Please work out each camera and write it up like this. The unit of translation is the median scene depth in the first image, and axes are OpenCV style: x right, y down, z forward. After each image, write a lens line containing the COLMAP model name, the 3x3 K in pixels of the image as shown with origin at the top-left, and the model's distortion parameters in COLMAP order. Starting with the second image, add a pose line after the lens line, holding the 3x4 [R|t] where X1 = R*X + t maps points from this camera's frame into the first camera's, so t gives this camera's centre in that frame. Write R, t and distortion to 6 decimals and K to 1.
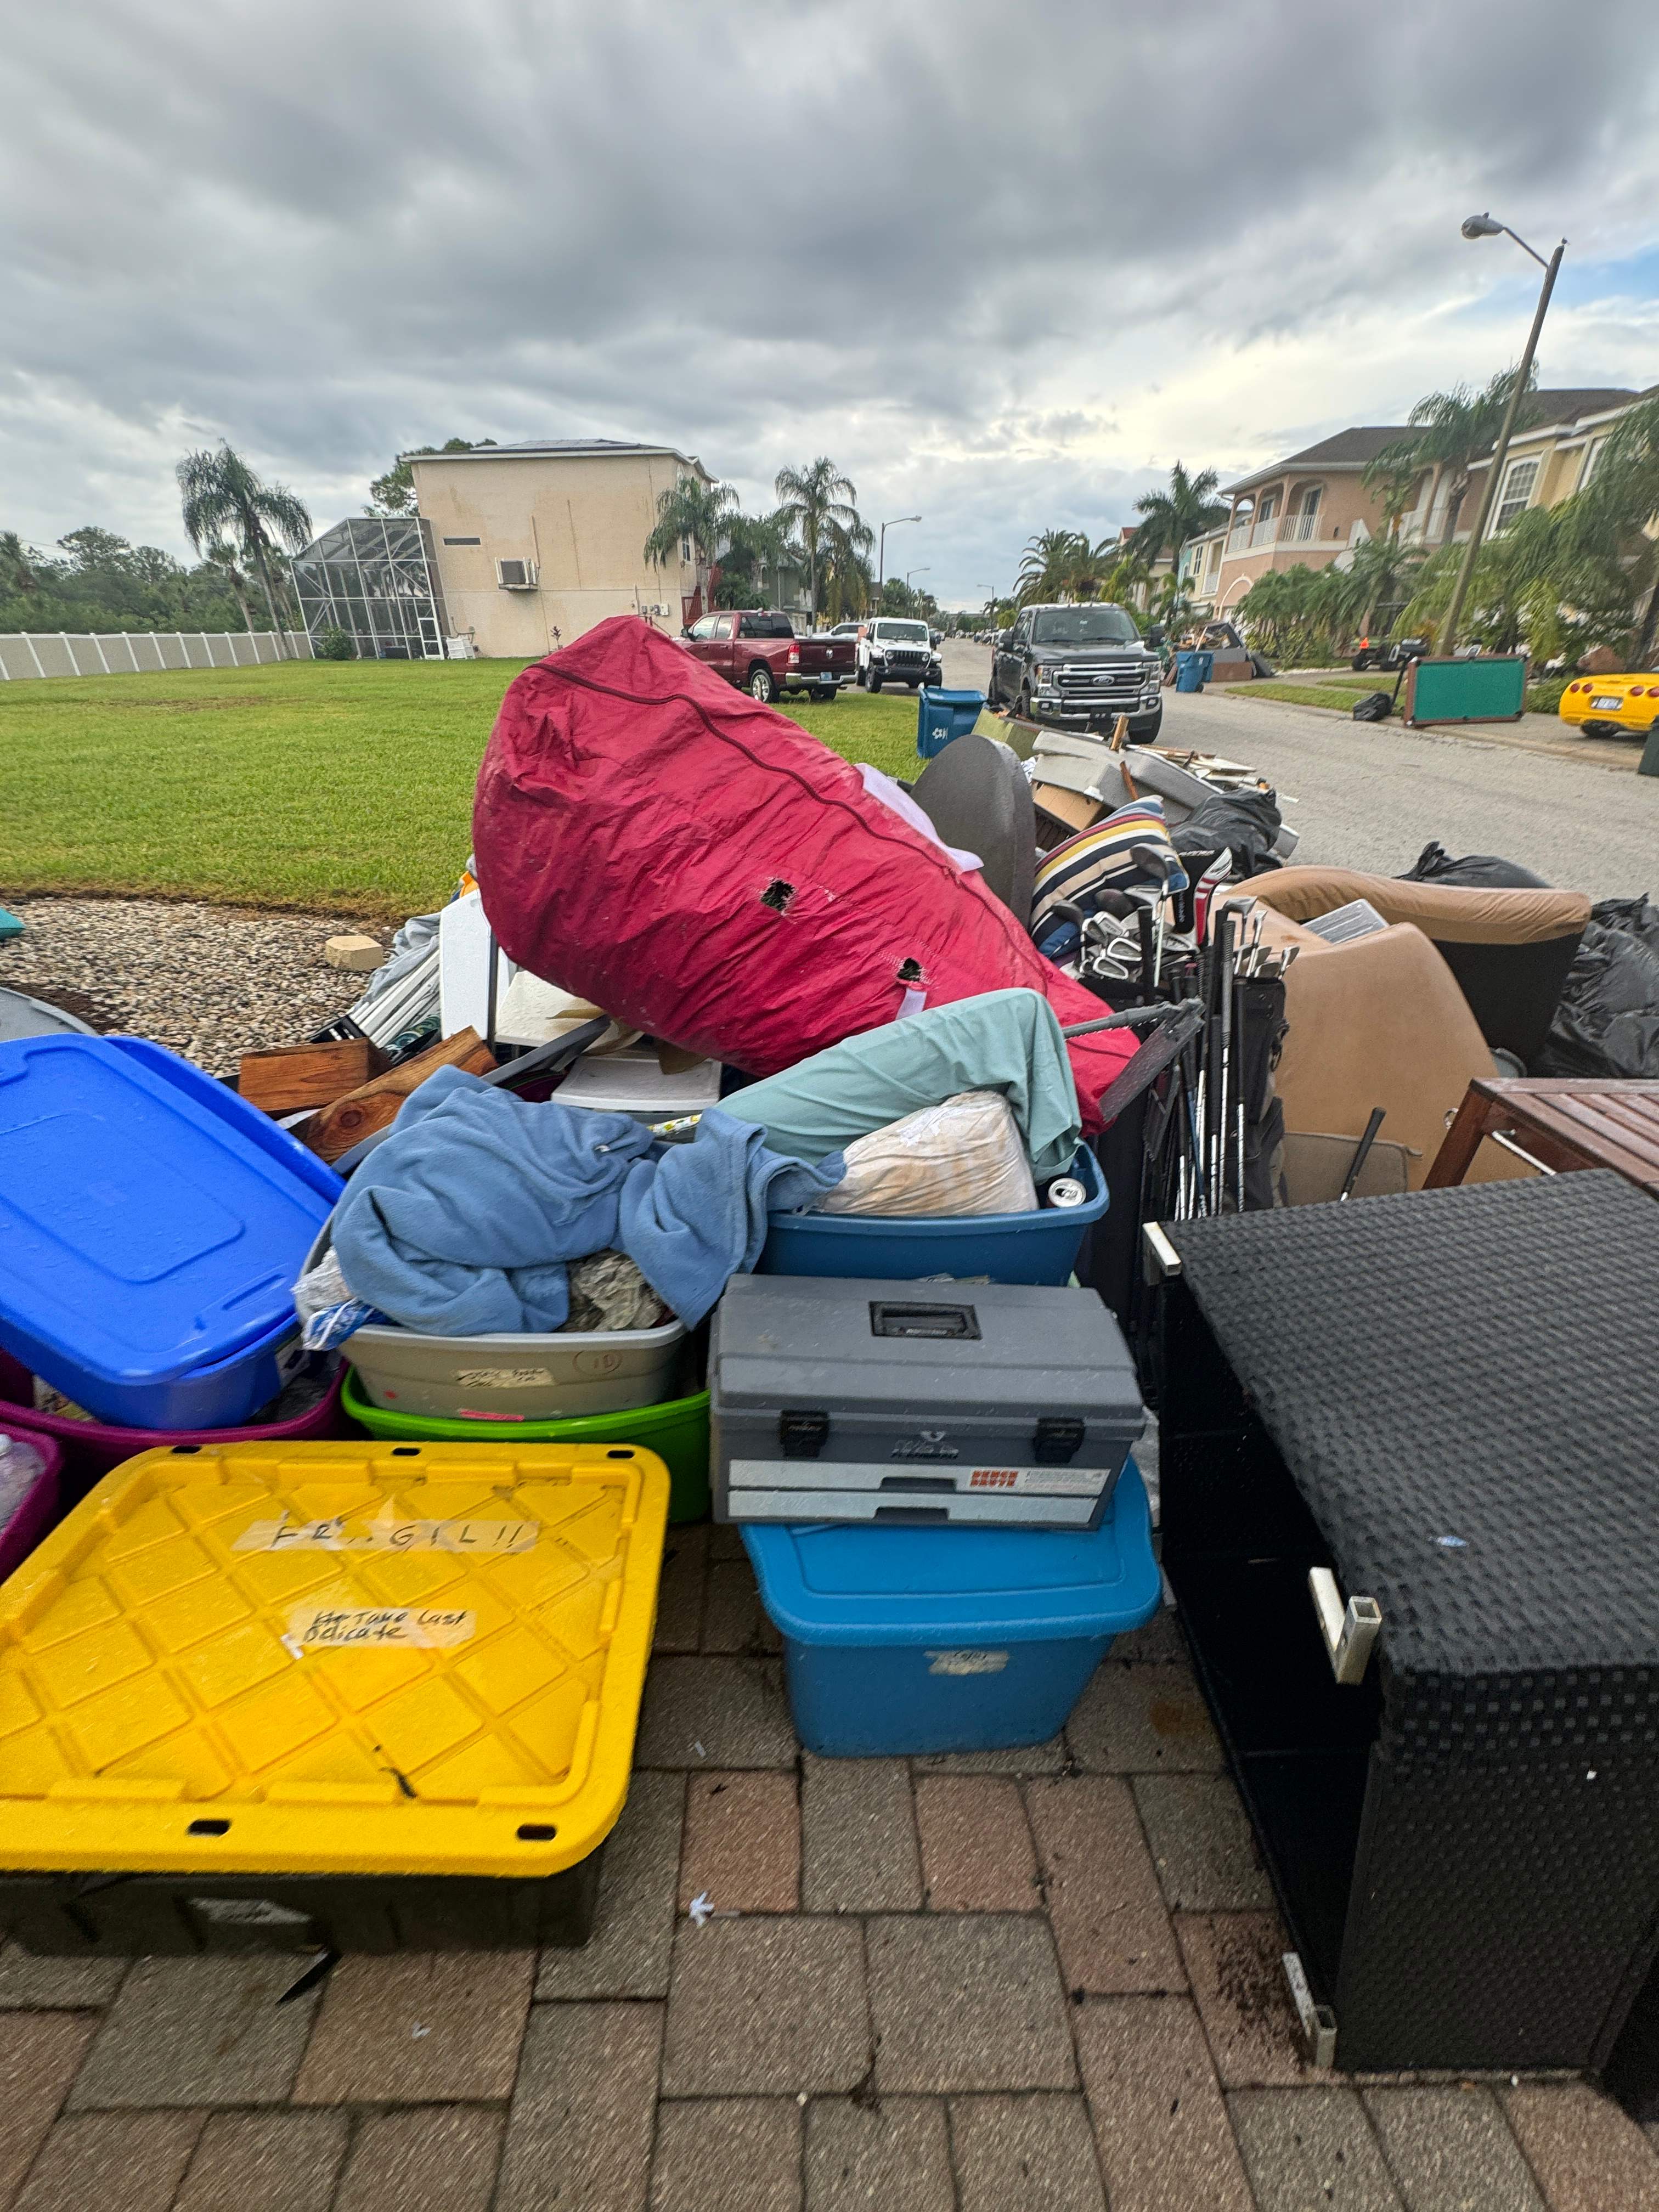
lens RADIAL K [[890.3, 0, 831.3], [0, 890.3, 1105.0], [0, 0, 1]] dist [-0.002842, -0.000069]
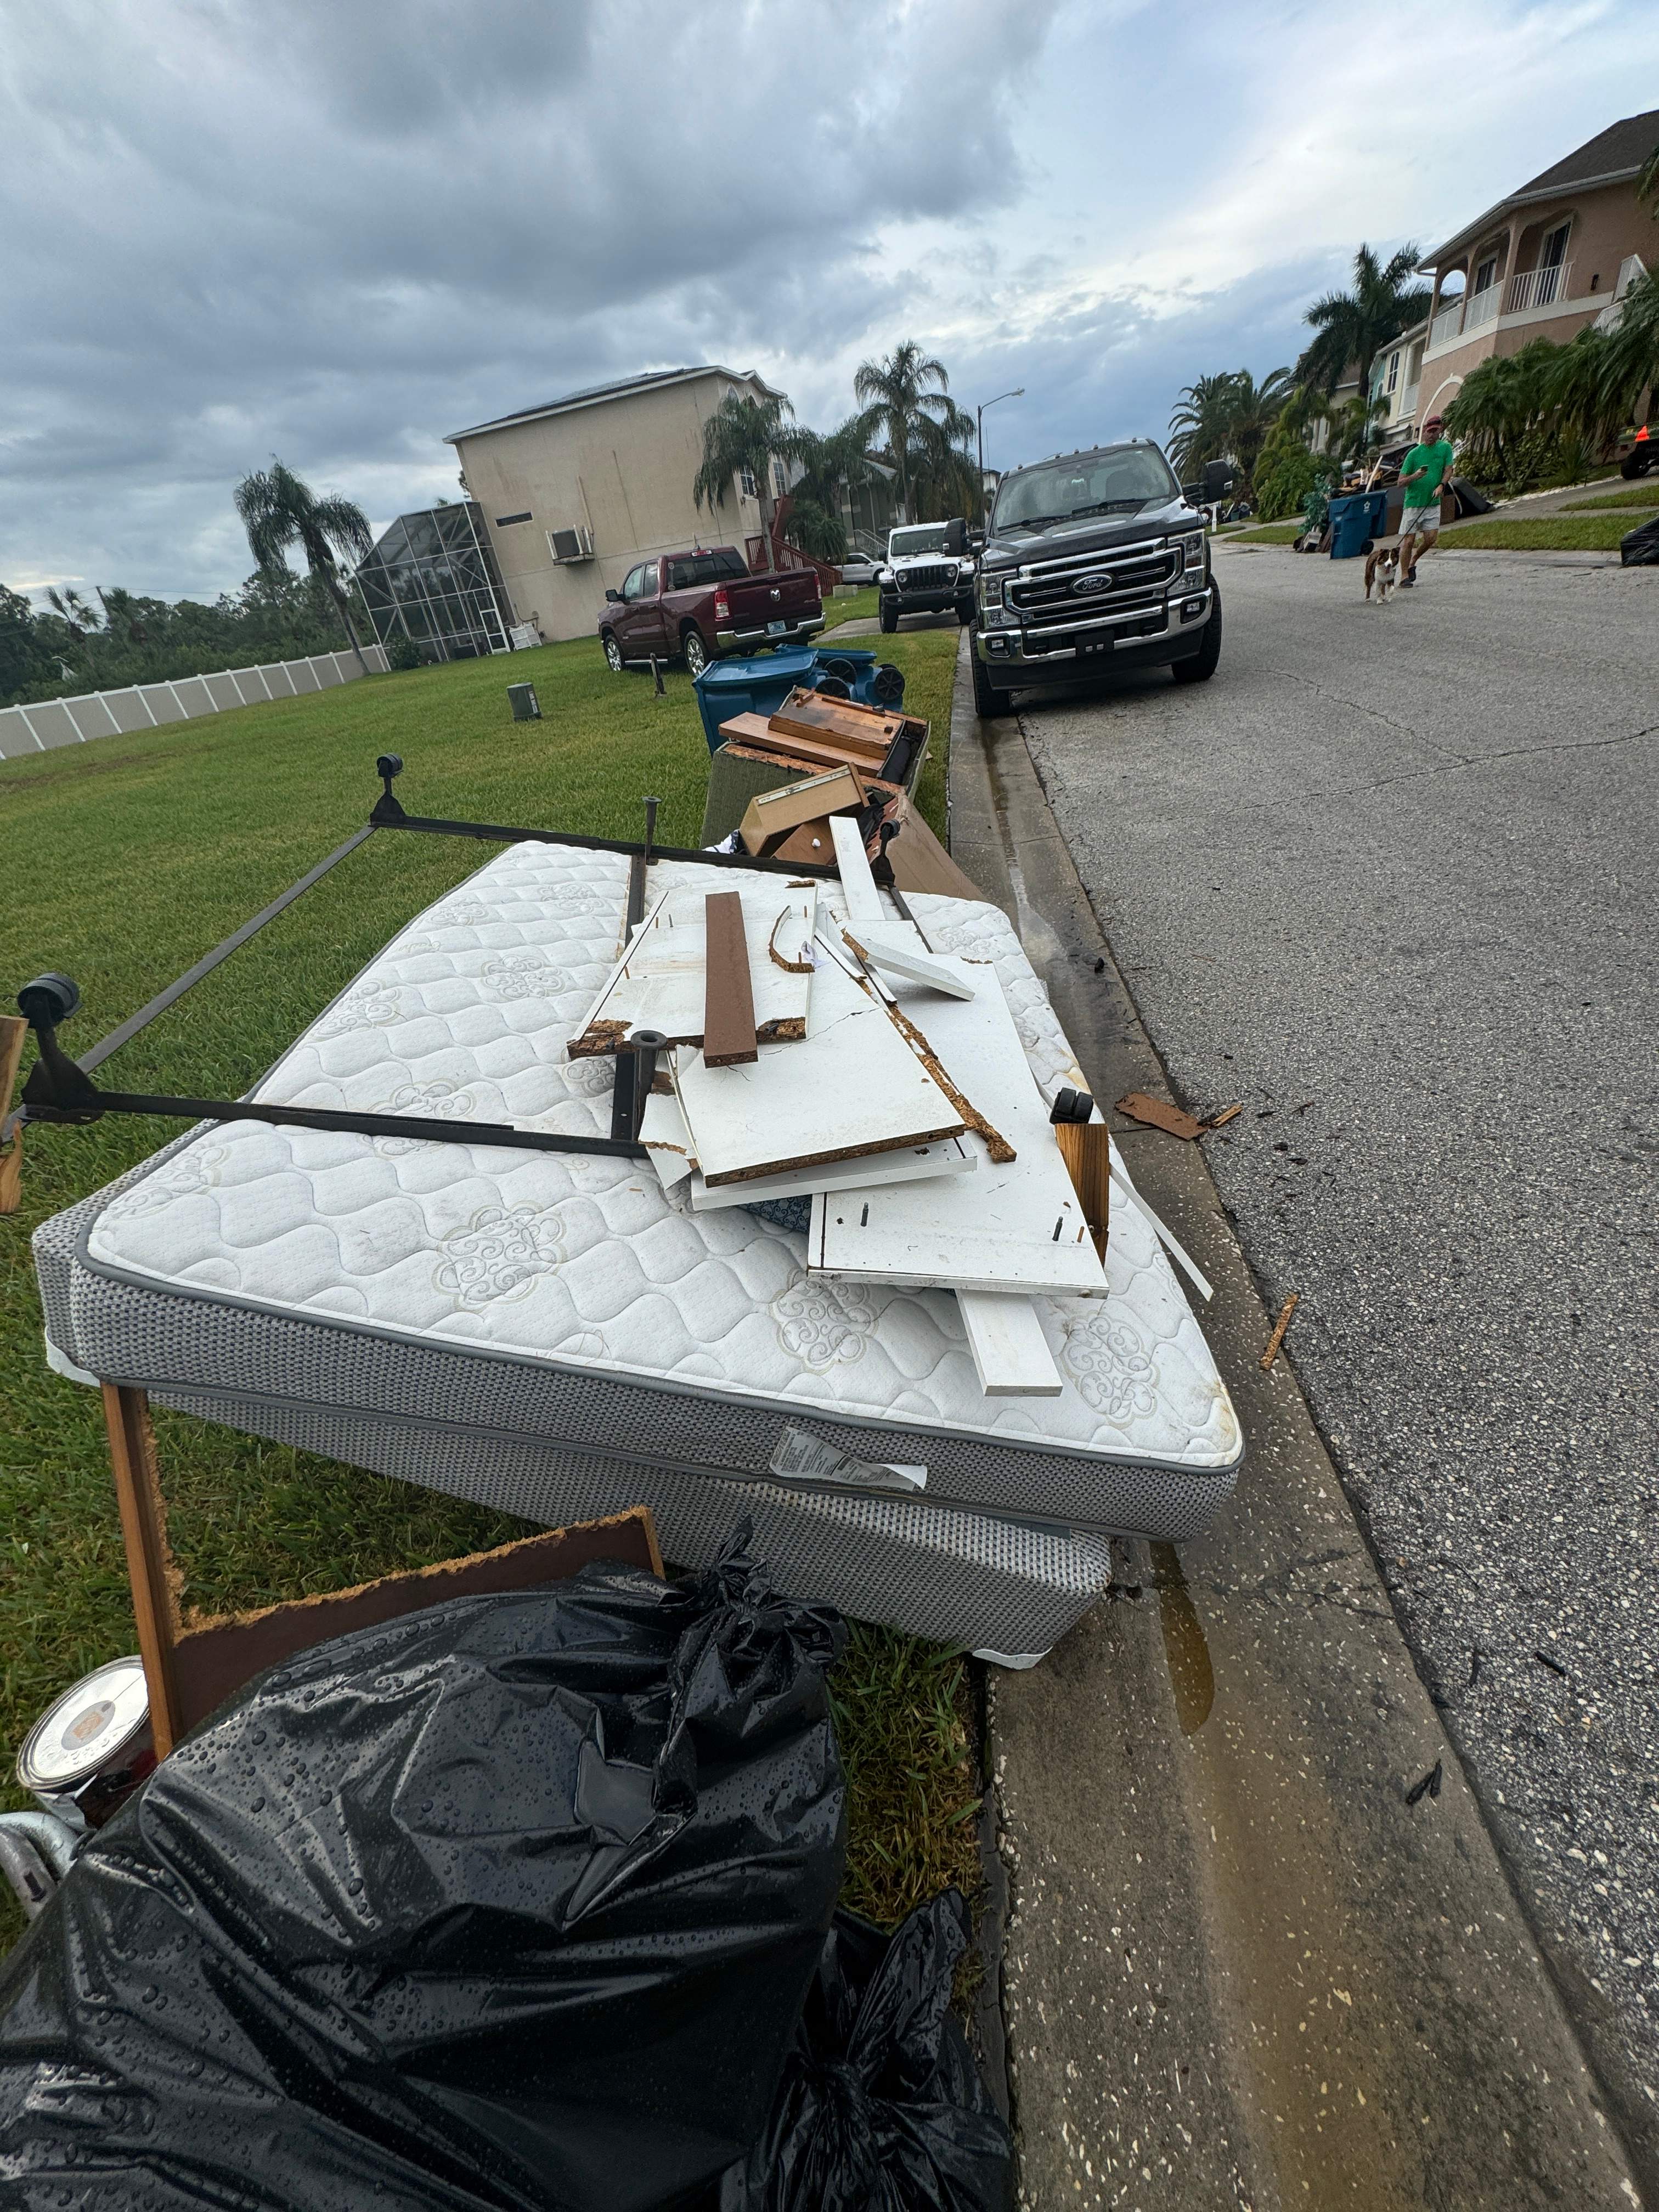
lens RADIAL K [[892.0, 0, 831.6], [0, 892.0, 1102.9], [0, 0, 1]] dist [0.000202, -0.000222]
pose [[0.978077, -0.049790, -0.202203, 0.106776], [0.061817, 0.996647, 0.053603, -0.085975], [0.198857, -0.064927, 0.977876, 0.178332]]
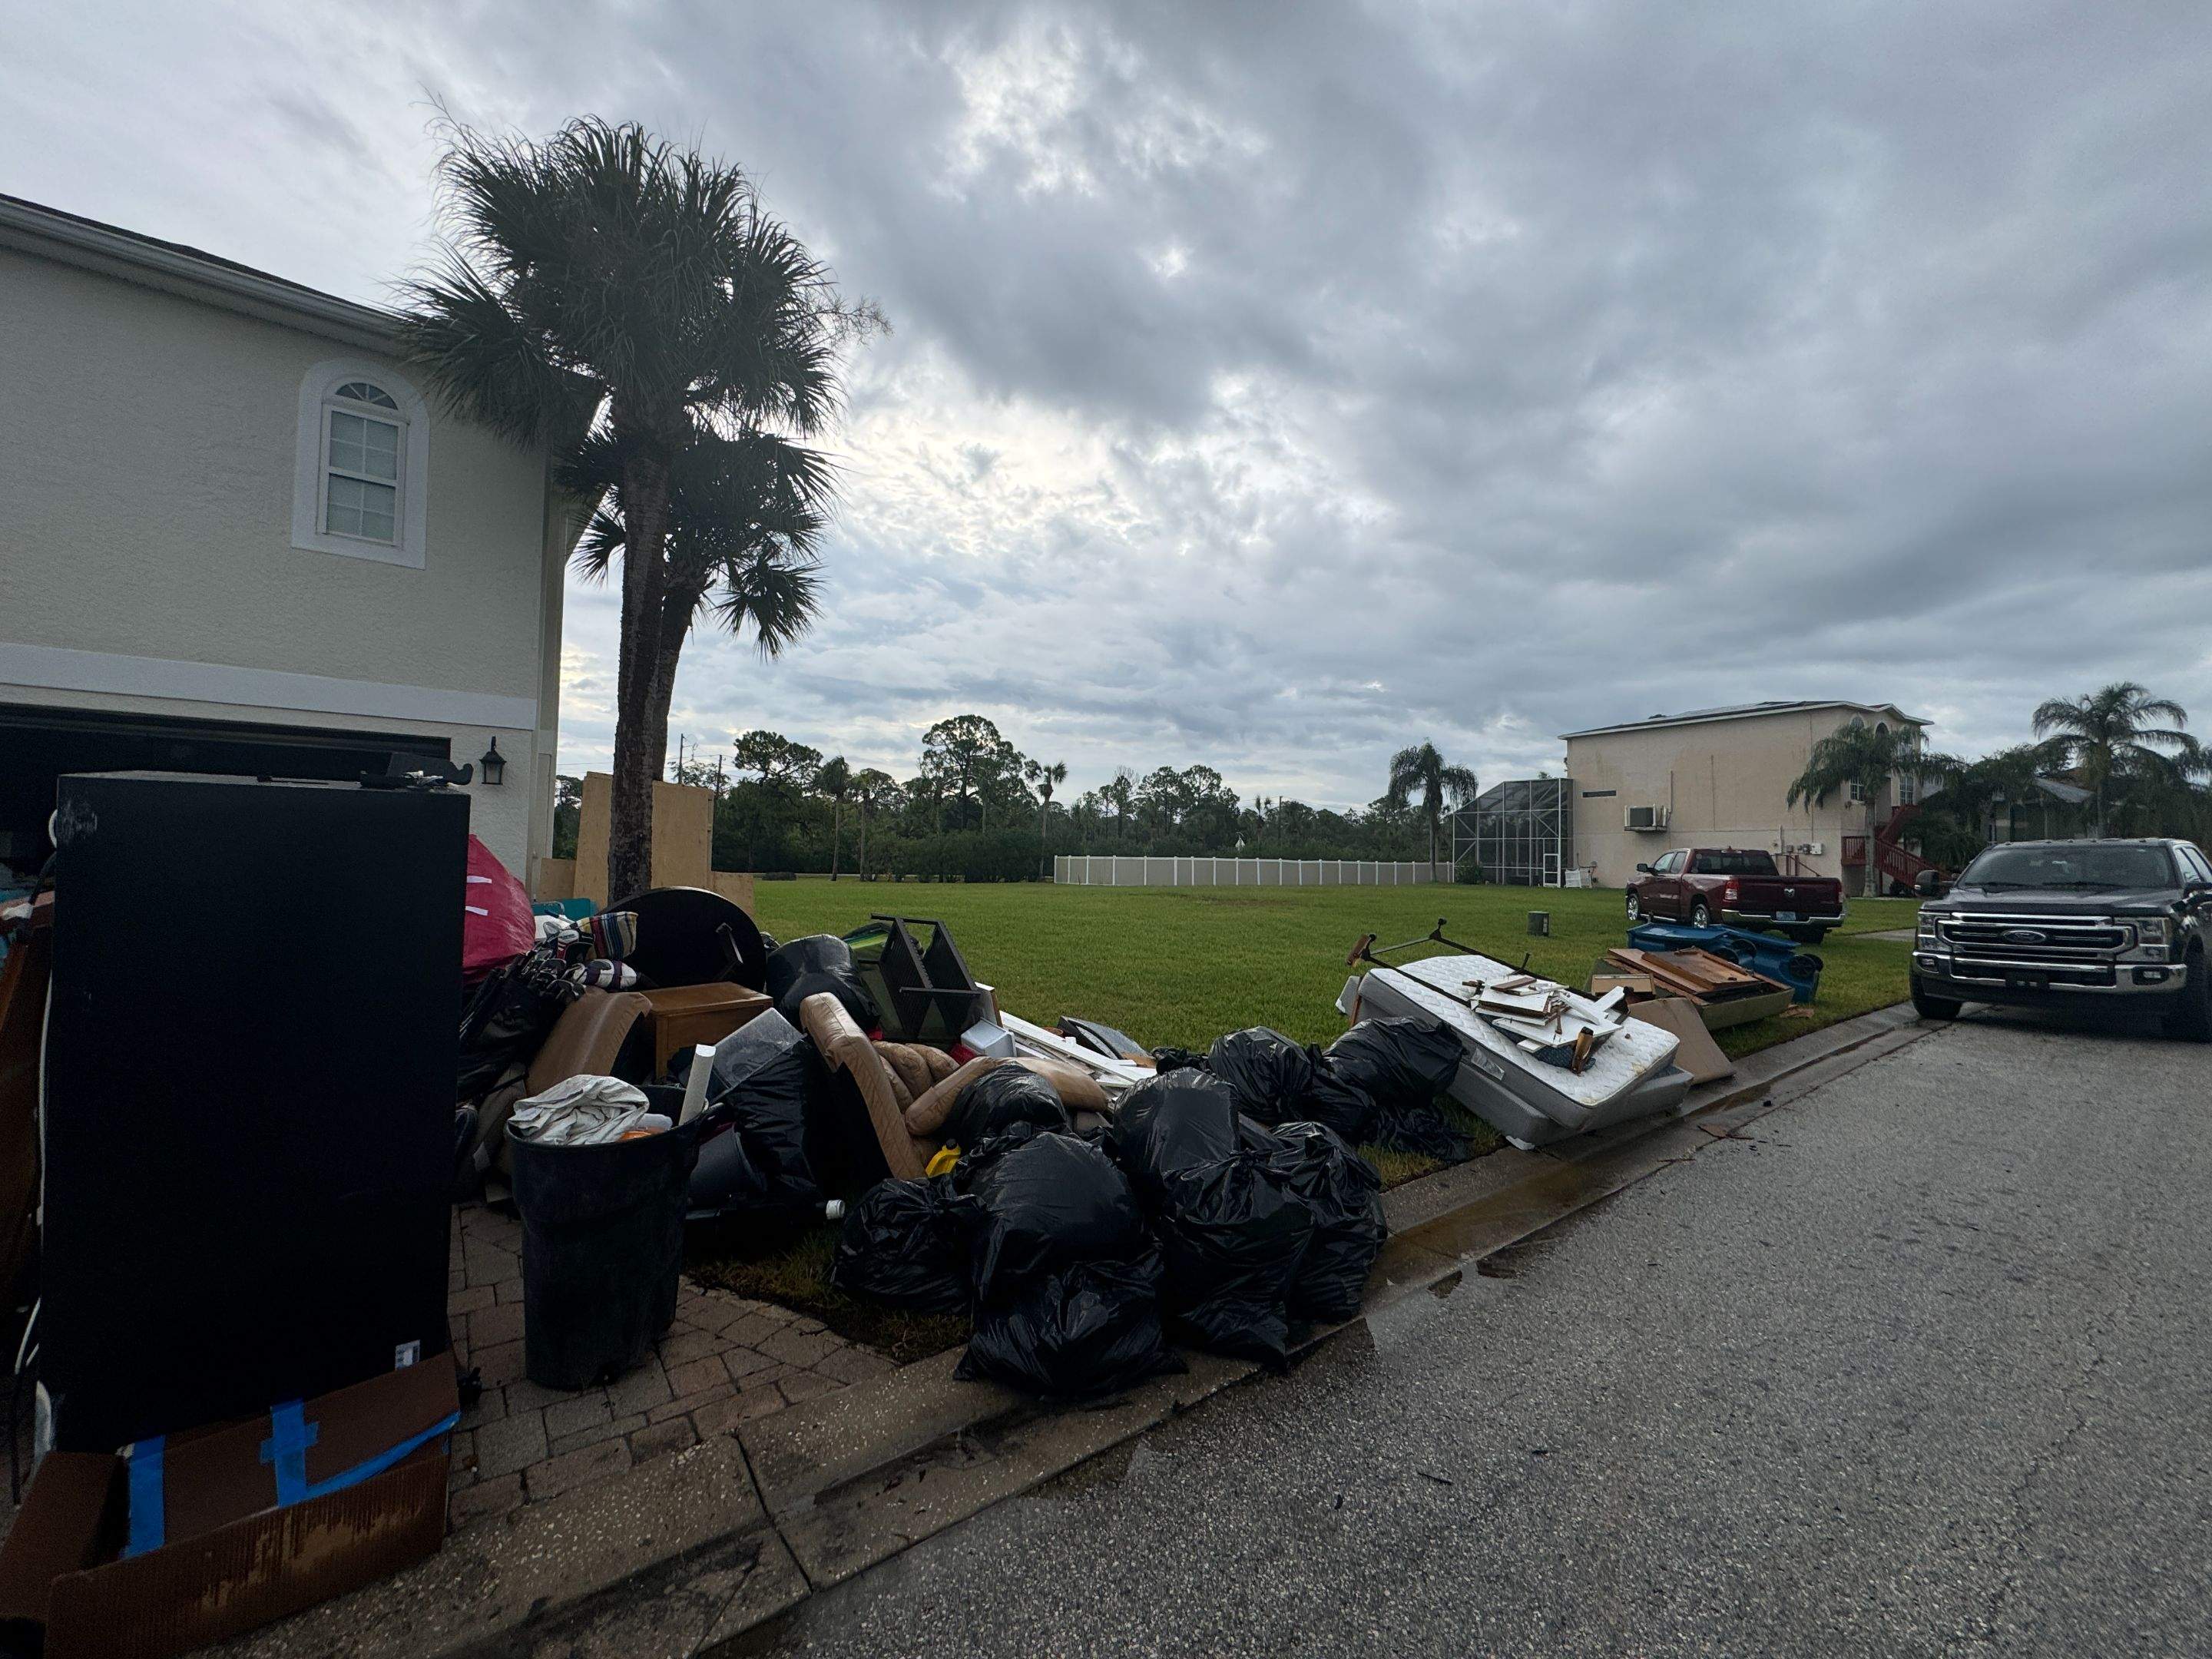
lens RADIAL K [[886.5, 0, 1107.7], [0, 886.5, 828.4], [0, 0, 1]] dist [0.004208, 0.000310]
pose [[0.583899, -0.012656, -0.811728, 0.198167], [-0.399978, 0.865615, -0.301212, -0.025880], [0.706456, 0.500551, 0.500370, 0.050076]]
